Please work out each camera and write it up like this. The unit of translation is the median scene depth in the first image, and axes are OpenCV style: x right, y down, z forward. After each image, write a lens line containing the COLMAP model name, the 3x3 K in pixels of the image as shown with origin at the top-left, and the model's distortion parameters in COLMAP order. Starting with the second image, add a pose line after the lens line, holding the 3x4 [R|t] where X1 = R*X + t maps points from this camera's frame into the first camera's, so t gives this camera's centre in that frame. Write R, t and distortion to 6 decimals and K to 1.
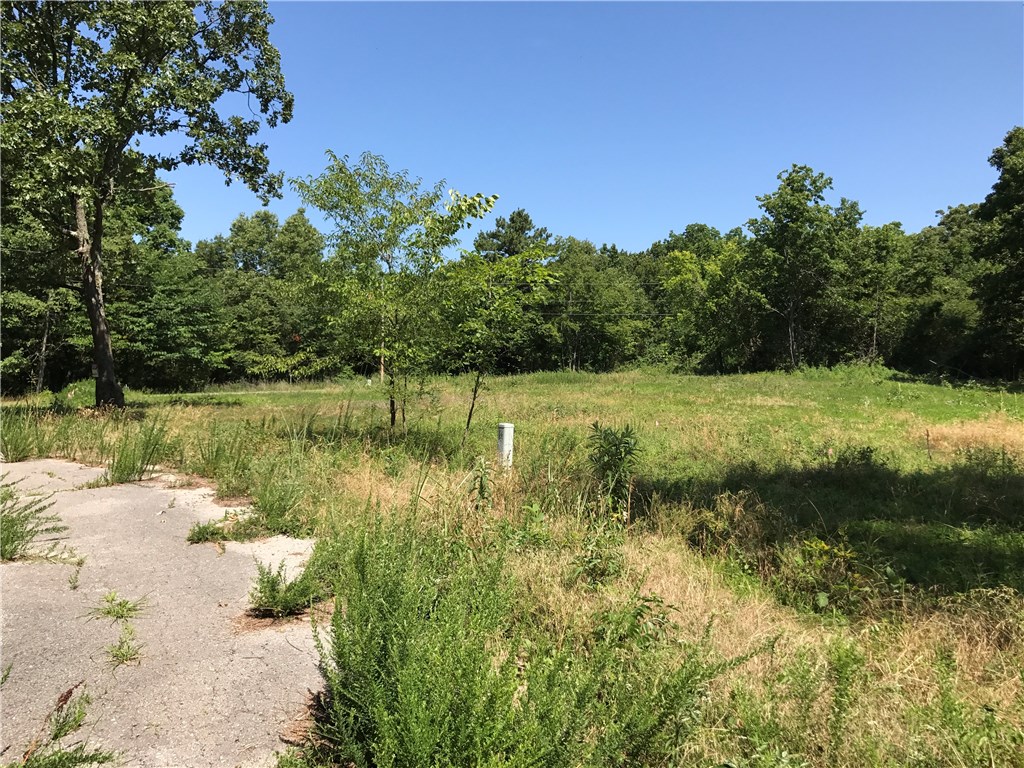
lens RADIAL K [[828.6, 0, 513.3], [0, 828.6, 386.7], [0, 0, 1]] dist [0.012836, -0.034647]
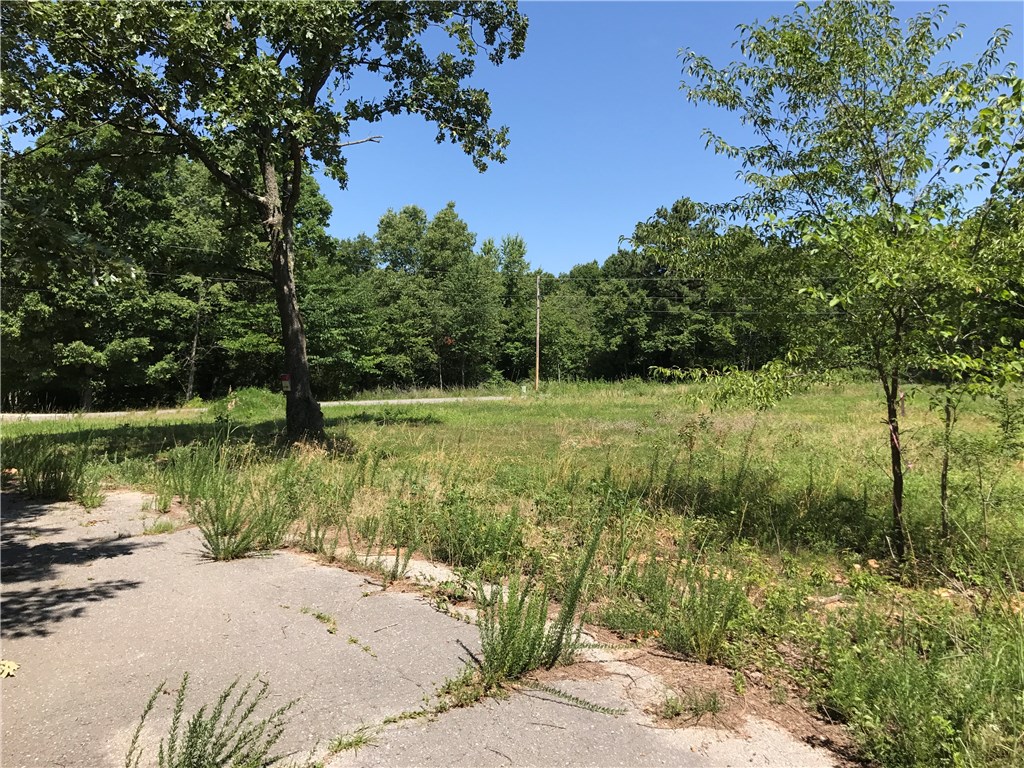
lens RADIAL K [[828.6, 0, 511.5], [0, 828.6, 387.5], [0, 0, 1]] dist [0.012836, -0.034647]
pose [[0.991117, 0.004941, -0.132903, -0.078023], [-0.005434, 0.999980, -0.003349, -0.004903], [0.132884, 0.004041, 0.991123, 0.108367]]
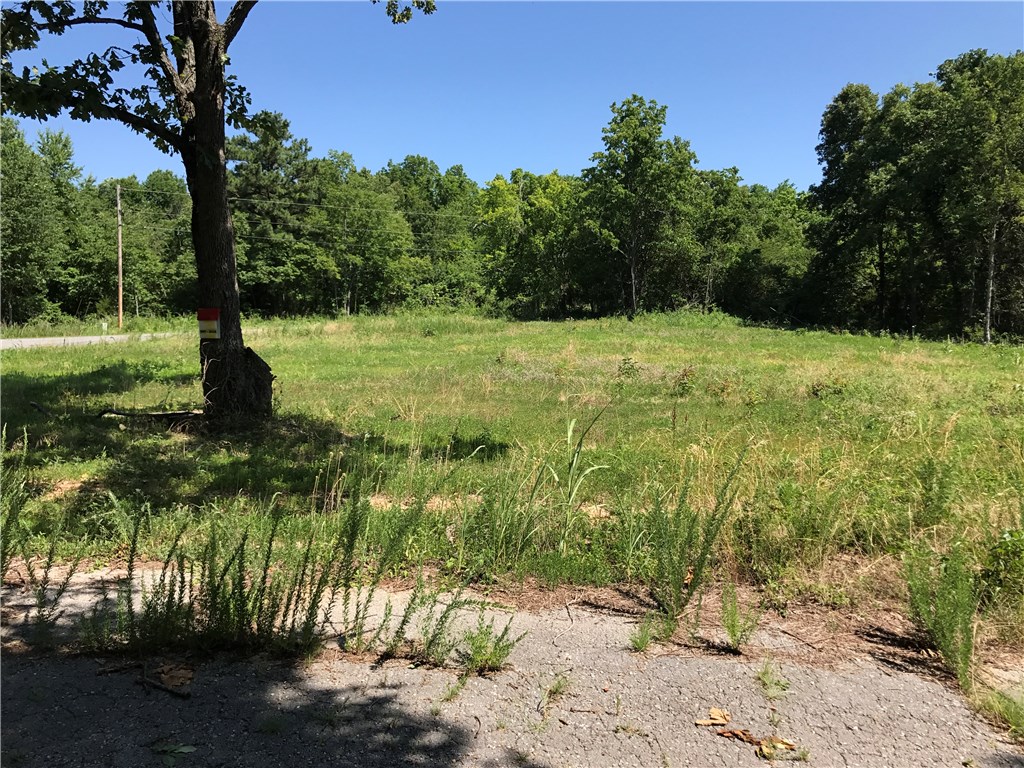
lens RADIAL K [[828.6, 0, 510.9], [0, 828.6, 372.3], [0, 0, 1]] dist [0.012836, -0.034647]
pose [[0.893504, -0.022668, 0.448482, -0.213727], [-0.001565, 0.998562, 0.053590, -0.005961], [-0.449052, -0.048585, 0.892184, 0.219390]]
